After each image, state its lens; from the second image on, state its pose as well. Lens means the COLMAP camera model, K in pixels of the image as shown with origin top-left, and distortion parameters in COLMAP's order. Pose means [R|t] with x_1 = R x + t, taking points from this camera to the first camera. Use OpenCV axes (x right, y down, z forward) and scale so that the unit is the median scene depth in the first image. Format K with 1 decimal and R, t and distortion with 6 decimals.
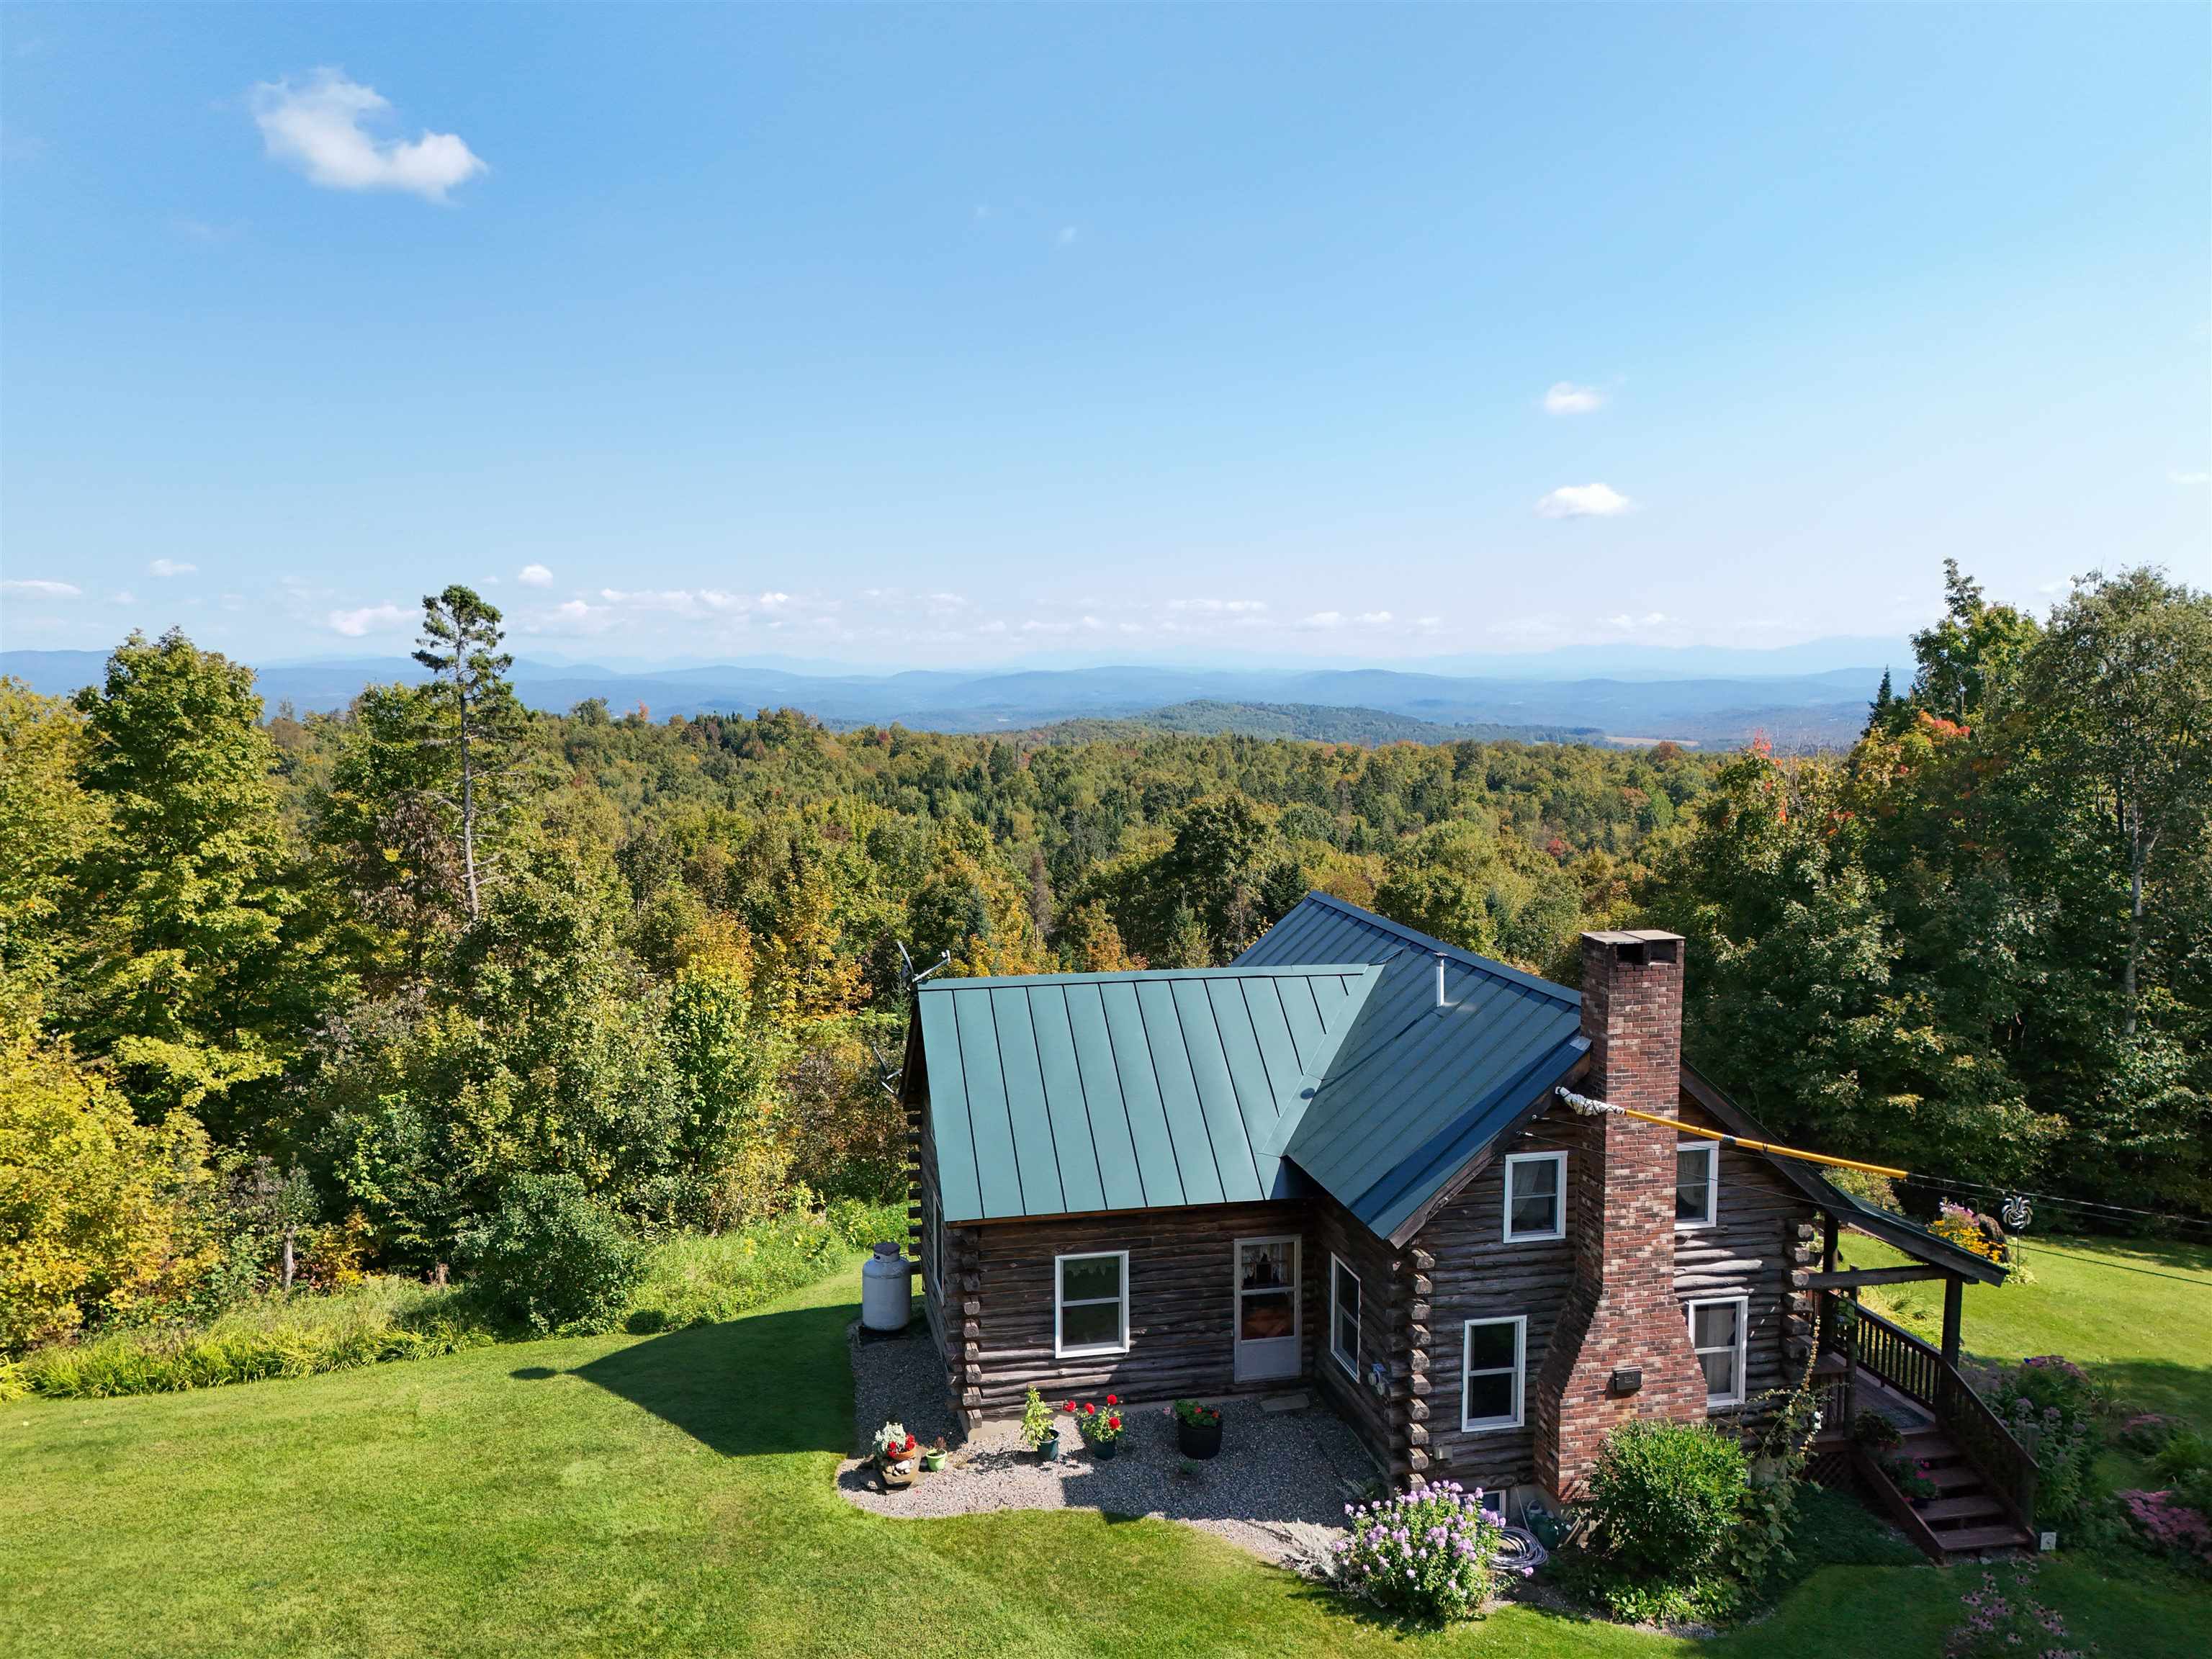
lens RADIAL K [[1689.7, 0, 1167.1], [0, 1689.7, 830.8], [0, 0, 1]] dist [0.107096, -0.148362]
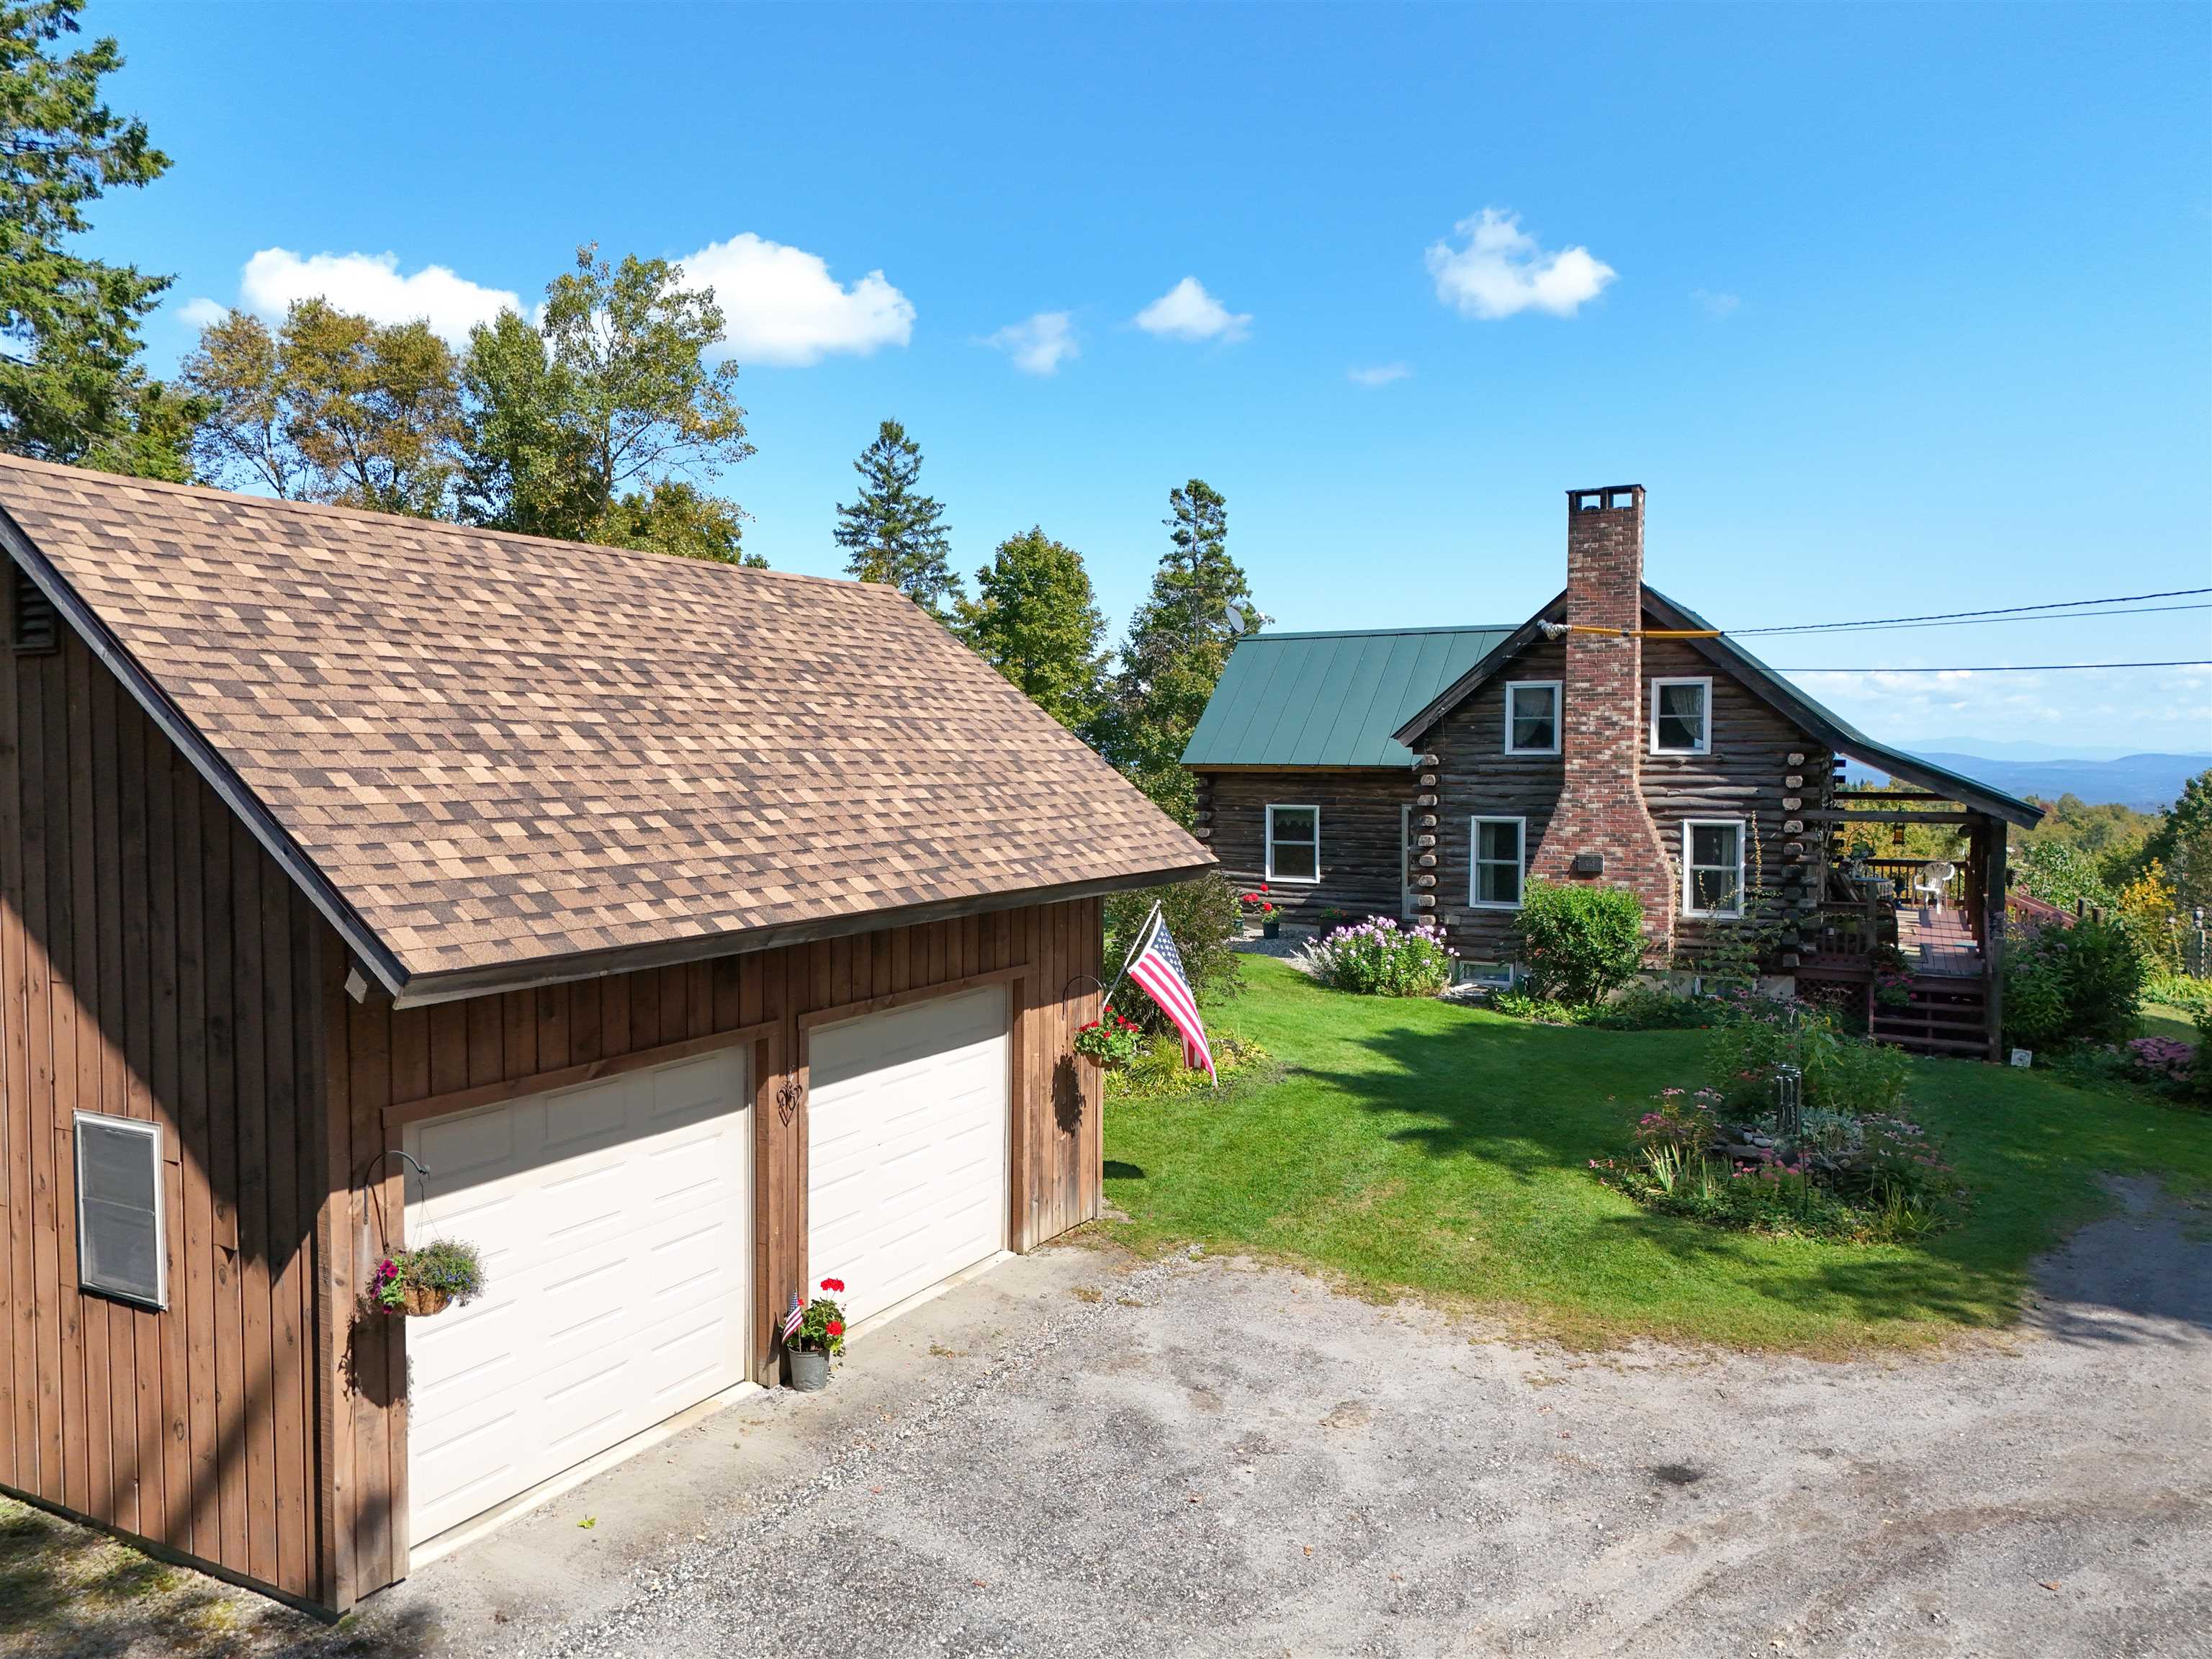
lens RADIAL K [[1689.7, 0, 1167.1], [0, 1689.7, 830.8], [0, 0, 1]] dist [0.107096, -0.148362]
pose [[0.784990, 0.016382, -0.619292, 0.761179], [-0.054573, 0.997593, -0.042784, 0.360683], [0.617100, 0.067382, 0.783994, -0.104175]]
